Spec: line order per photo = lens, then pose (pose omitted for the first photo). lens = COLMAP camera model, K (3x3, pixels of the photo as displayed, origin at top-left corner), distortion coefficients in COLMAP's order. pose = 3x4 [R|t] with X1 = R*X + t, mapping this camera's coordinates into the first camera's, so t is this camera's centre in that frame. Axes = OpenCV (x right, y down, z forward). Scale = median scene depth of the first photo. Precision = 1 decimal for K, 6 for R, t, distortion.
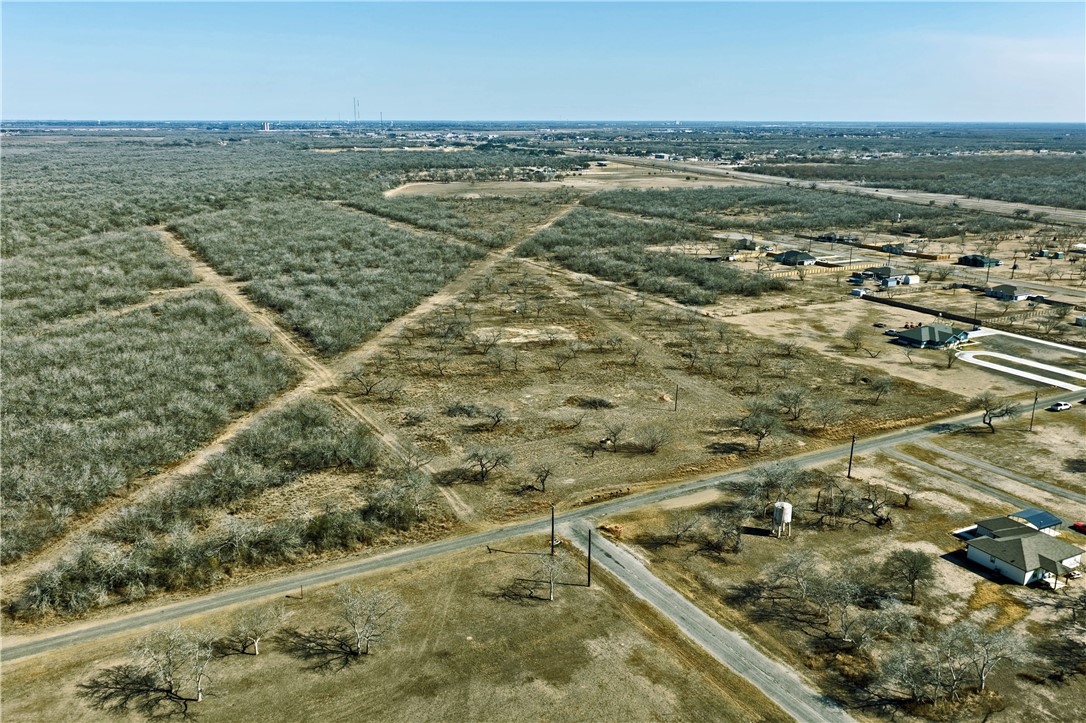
lens RADIAL K [[904.6, 0, 546.7], [0, 904.6, 358.5], [0, 0, 1]] dist [-0.013664, 0.041249]
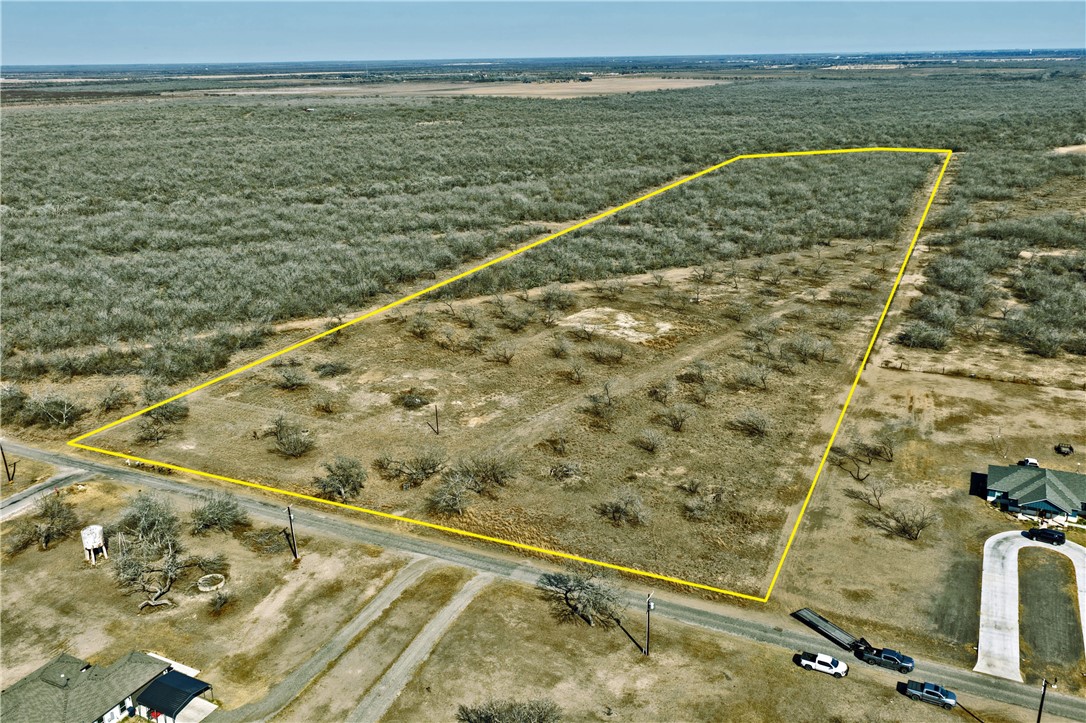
lens RADIAL K [[904.6, 0, 546.7], [0, 904.6, 358.5], [0, 0, 1]] dist [-0.013664, 0.041249]
pose [[0.586375, 0.249257, -0.770737, 0.647658], [-0.193437, 0.967040, 0.165575, -0.132417], [0.786605, 0.052000, 0.615263, 0.431009]]
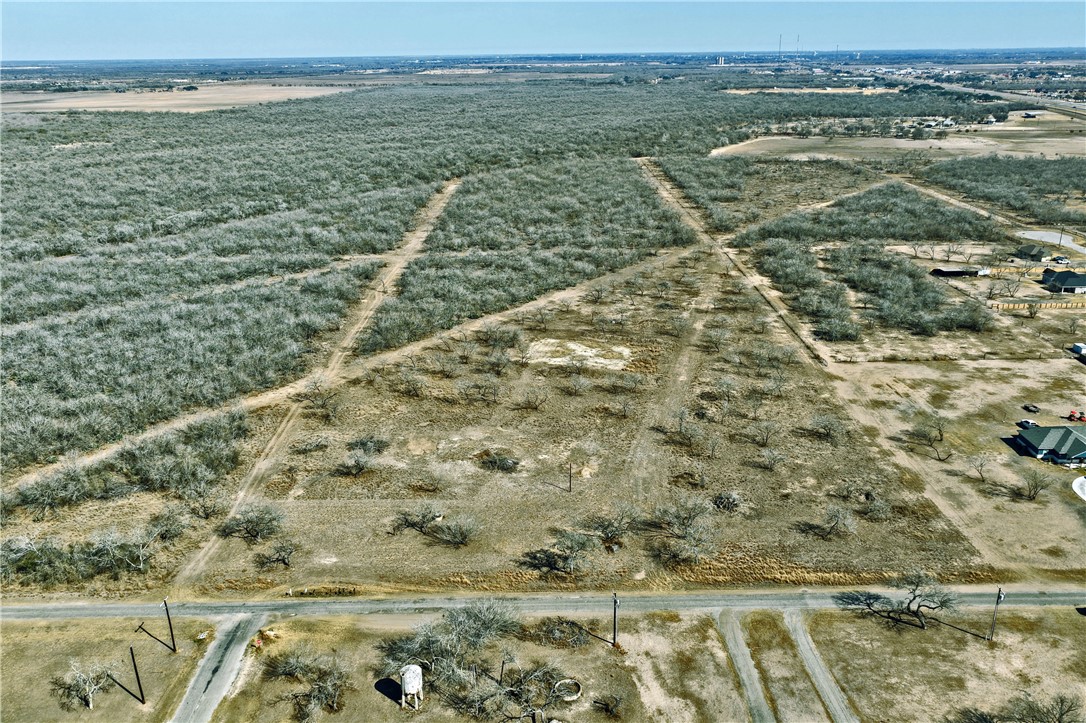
lens RADIAL K [[904.6, 0, 546.7], [0, 904.6, 358.5], [0, 0, 1]] dist [-0.013664, 0.041249]
pose [[0.878285, 0.143696, -0.456033, 0.380392], [-0.110923, 0.988985, 0.098000, -0.113210], [0.465092, -0.035487, 0.884551, 0.190651]]
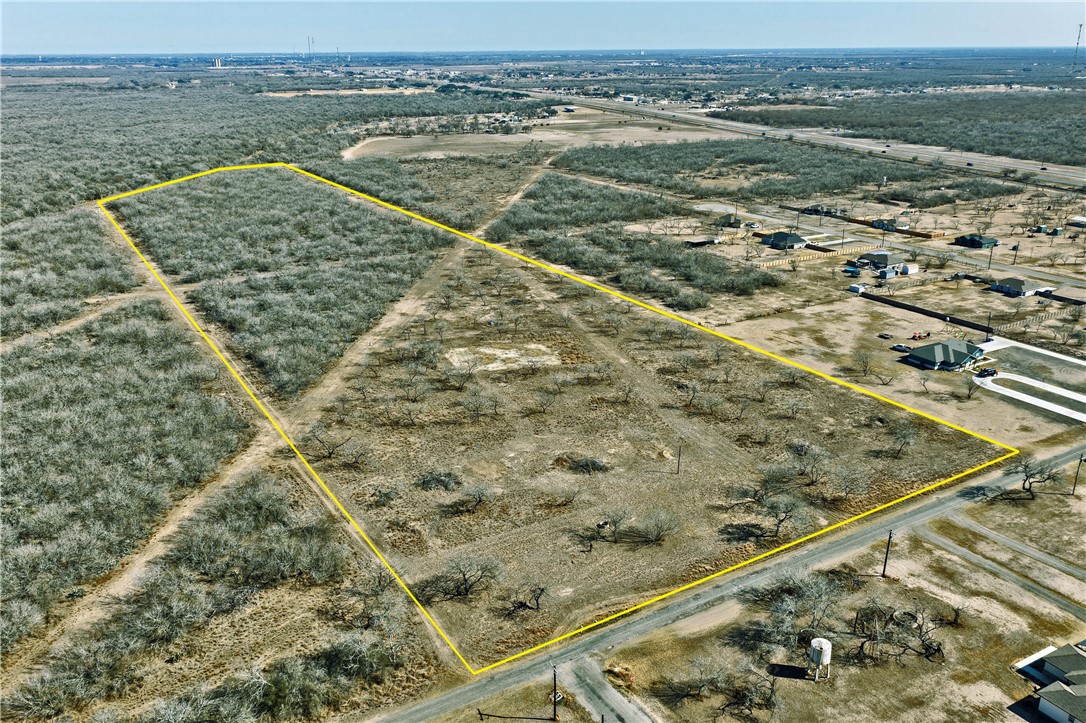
lens RADIAL K [[904.6, 0, 546.7], [0, 904.6, 358.5], [0, 0, 1]] dist [-0.013664, 0.041249]
pose [[0.999148, -0.022174, 0.034808, -0.012148], [0.019611, 0.997188, 0.072335, -0.095011], [-0.036314, -0.071591, 0.996773, 0.095503]]
